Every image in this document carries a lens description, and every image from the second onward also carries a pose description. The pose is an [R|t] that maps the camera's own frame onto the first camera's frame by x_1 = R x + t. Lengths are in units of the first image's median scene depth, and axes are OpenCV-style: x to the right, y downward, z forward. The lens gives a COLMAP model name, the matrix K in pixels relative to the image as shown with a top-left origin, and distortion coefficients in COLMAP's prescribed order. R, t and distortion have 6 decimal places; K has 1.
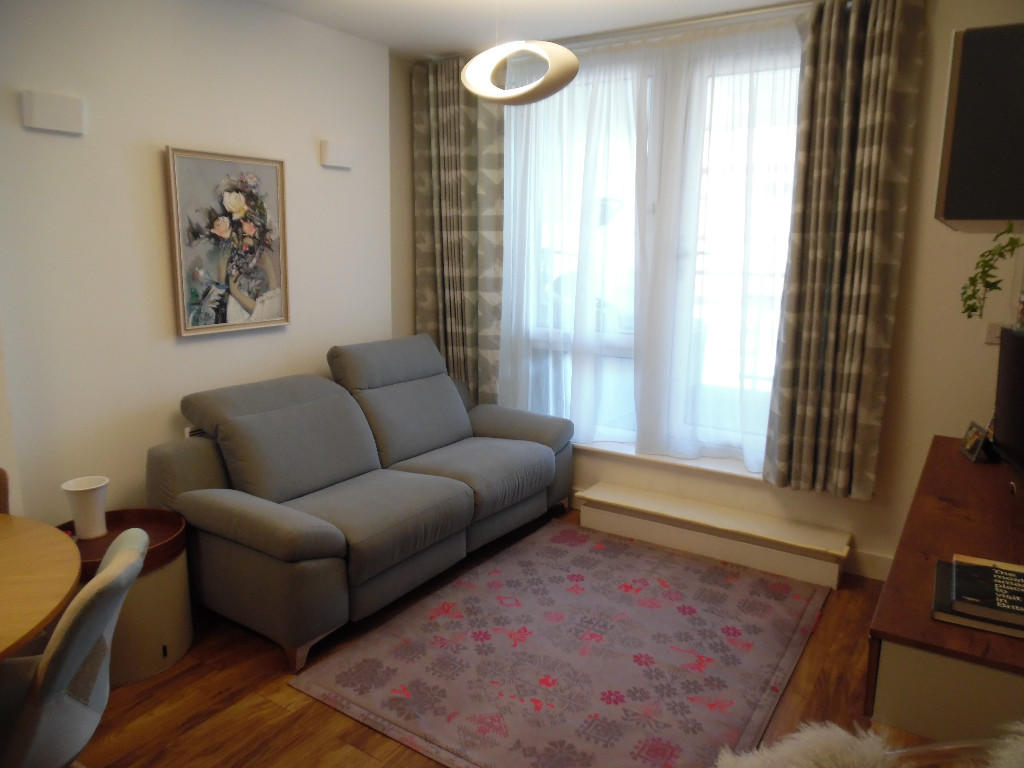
lens RADIAL K [[720.9, 0, 520.4], [0, 720.9, 381.8], [0, 0, 1]] dist [-0.004473, -0.002822]
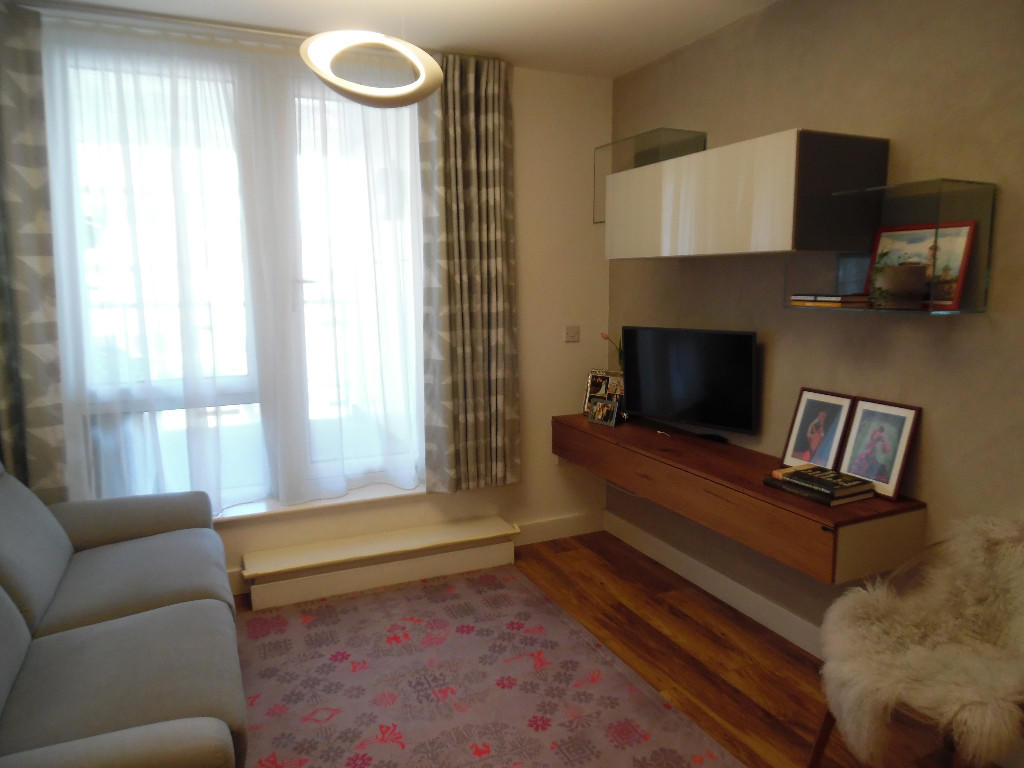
lens RADIAL K [[720.9, 0, 518.5], [0, 720.9, 381.3], [0, 0, 1]] dist [-0.004473, -0.002822]
pose [[0.531788, -0.138104, 0.835541, -0.483253], [0.167774, 0.984239, 0.055901, -0.064626], [-0.830093, 0.110455, 0.546577, 0.315446]]
